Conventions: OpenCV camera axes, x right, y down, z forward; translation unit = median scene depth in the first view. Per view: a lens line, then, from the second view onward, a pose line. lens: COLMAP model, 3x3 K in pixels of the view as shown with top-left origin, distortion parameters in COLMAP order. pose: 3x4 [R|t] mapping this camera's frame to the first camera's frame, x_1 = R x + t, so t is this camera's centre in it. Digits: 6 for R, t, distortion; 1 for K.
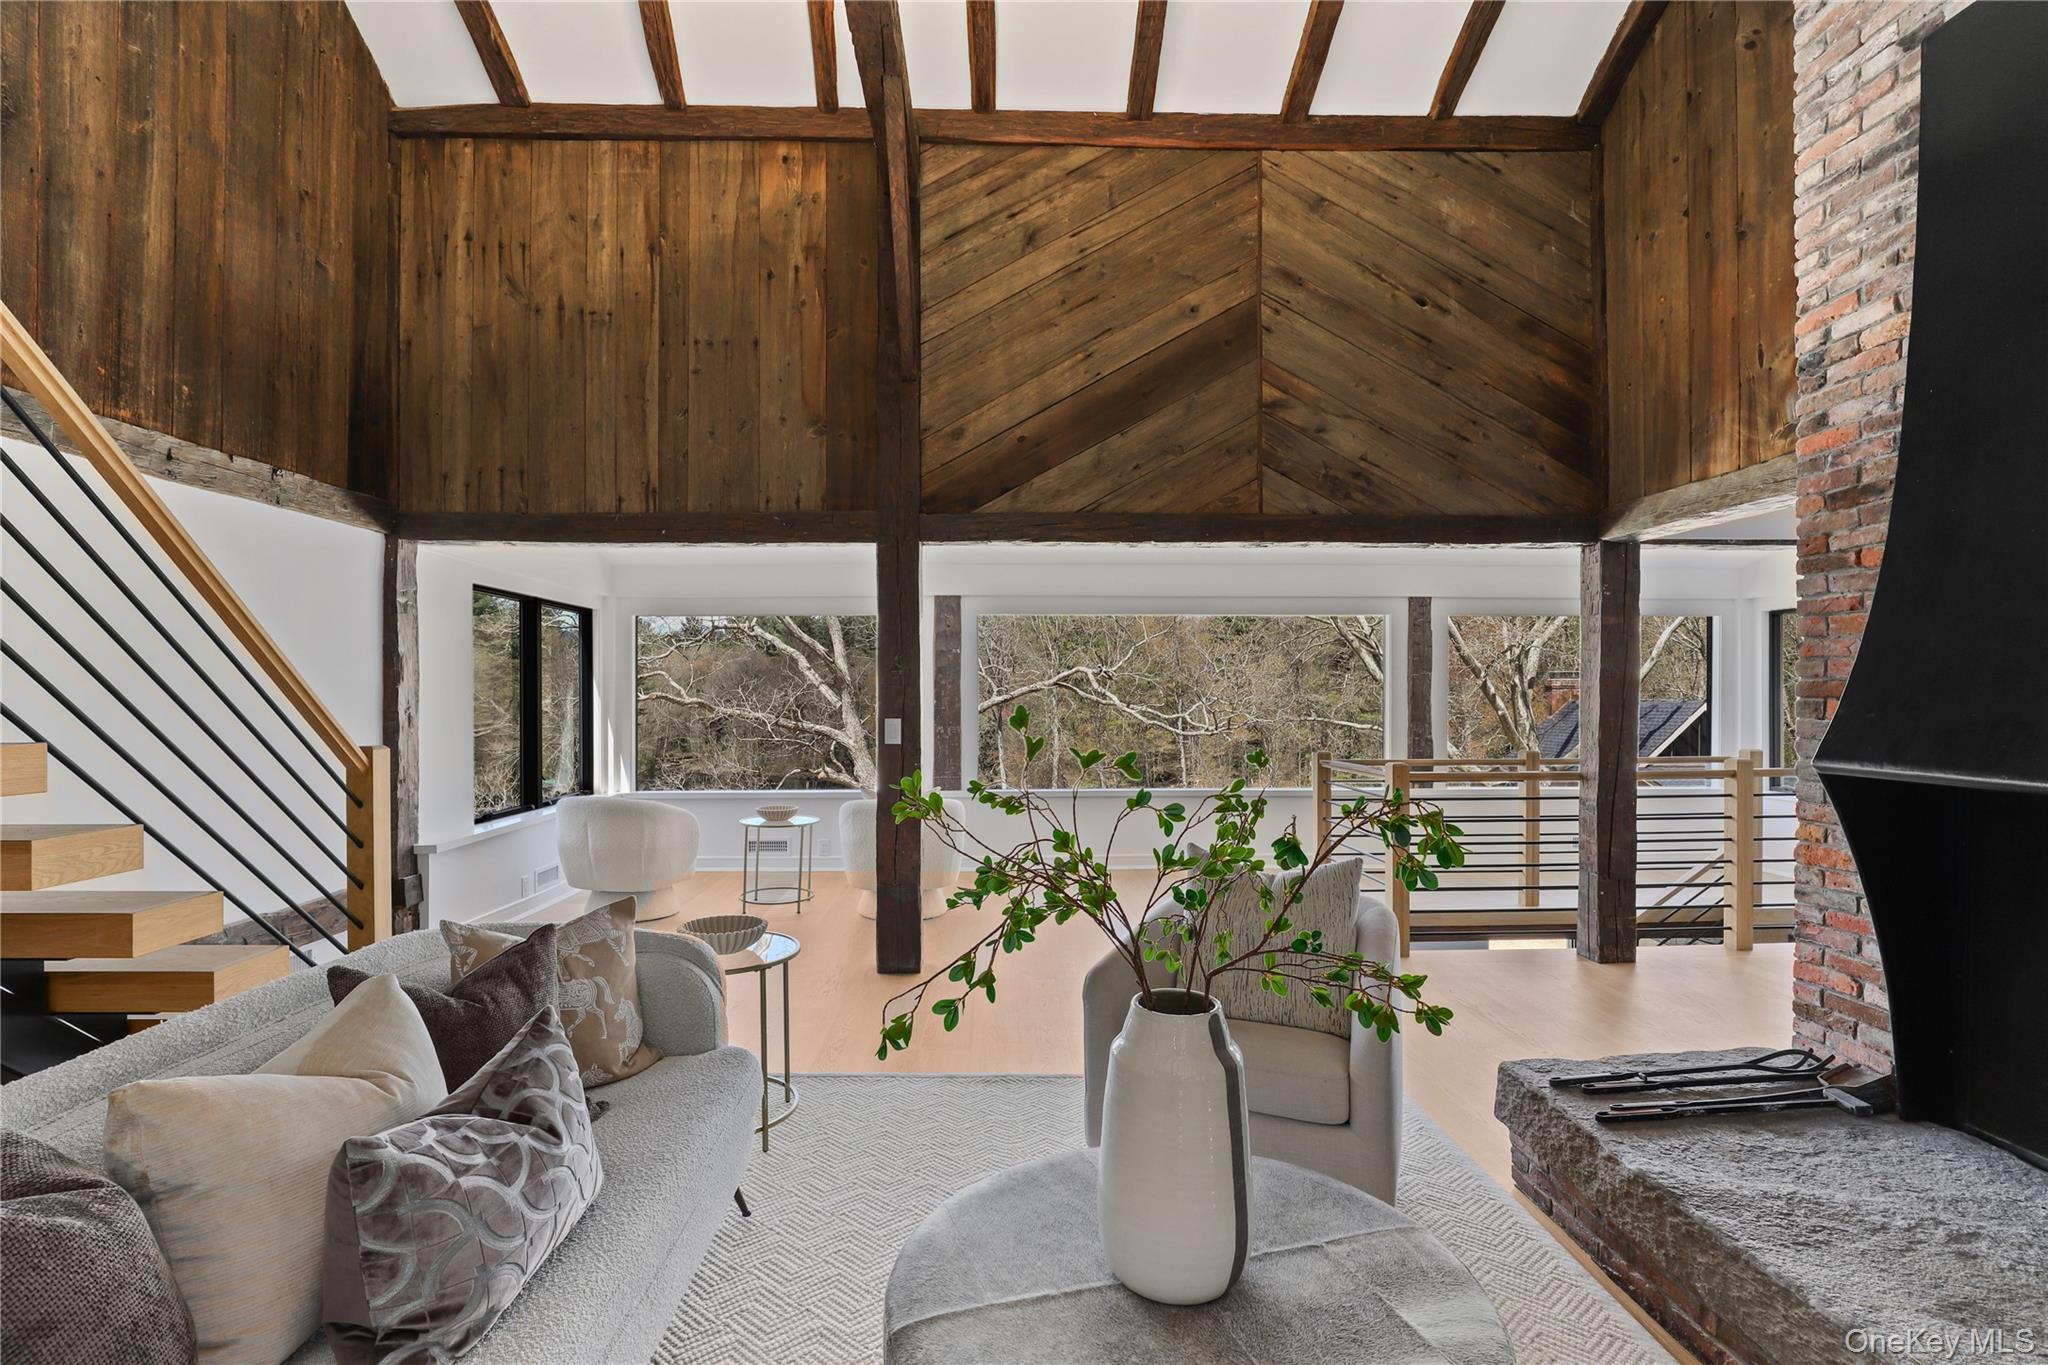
lens RADIAL K [[940.6, 0, 1018.1], [0, 940.6, 689.3], [0, 0, 1]] dist [-0.028687, 0.006148]
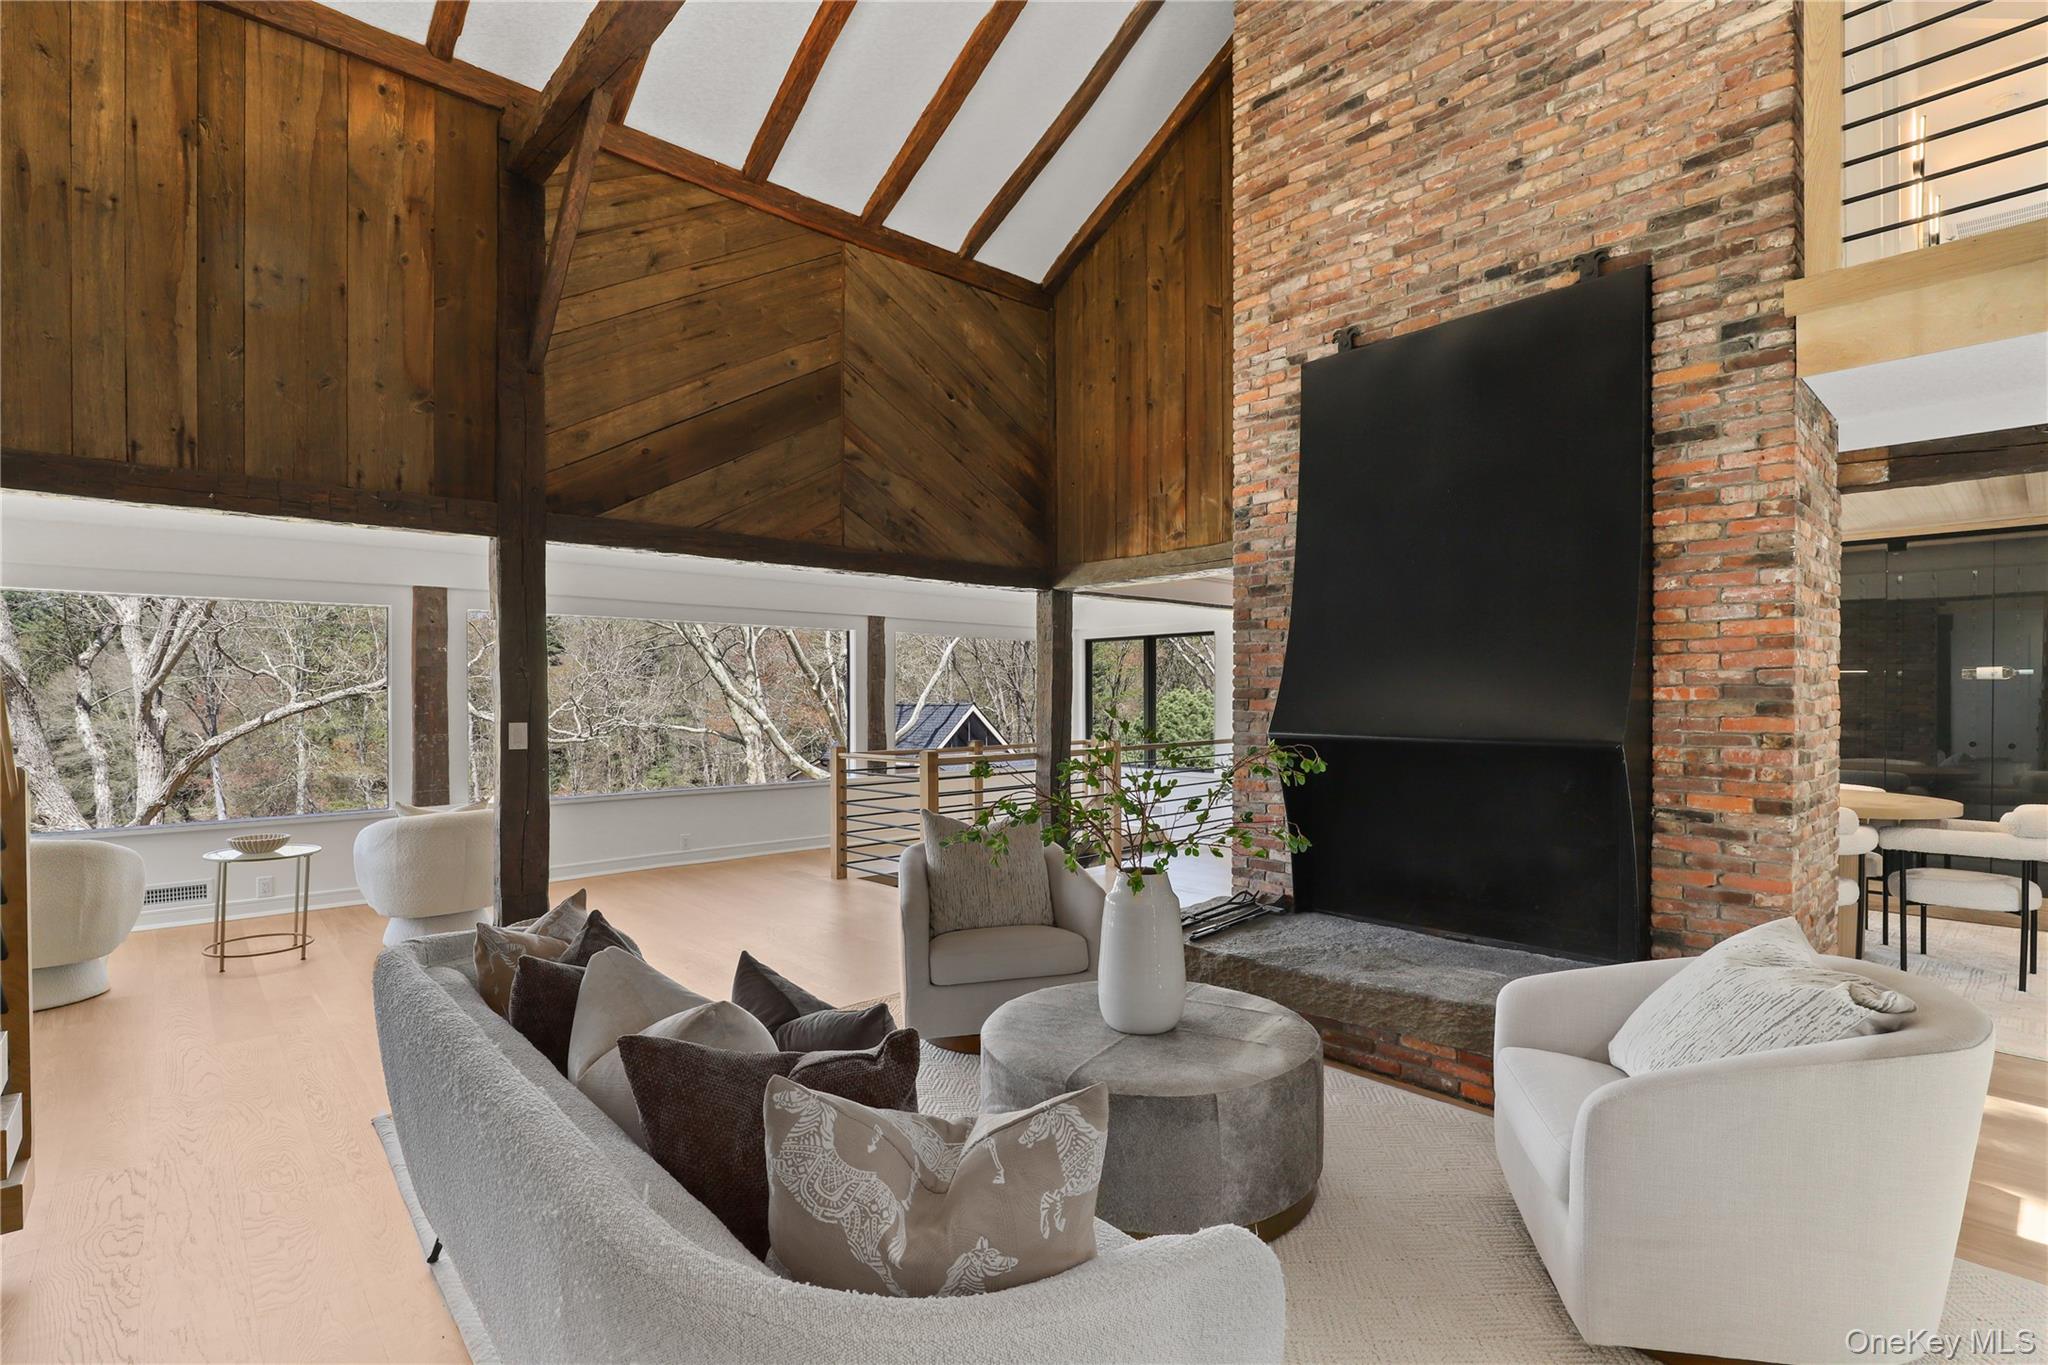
lens RADIAL K [[940.6, 0, 1032.4], [0, 940.6, 694.4], [0, 0, 1]] dist [-0.028687, 0.006148]
pose [[0.749274, 0.001560, 0.662259, -0.365011], [-0.002389, 0.999997, 0.000347, 0.000632], [-0.662256, -0.001842, 0.749275, -0.059841]]
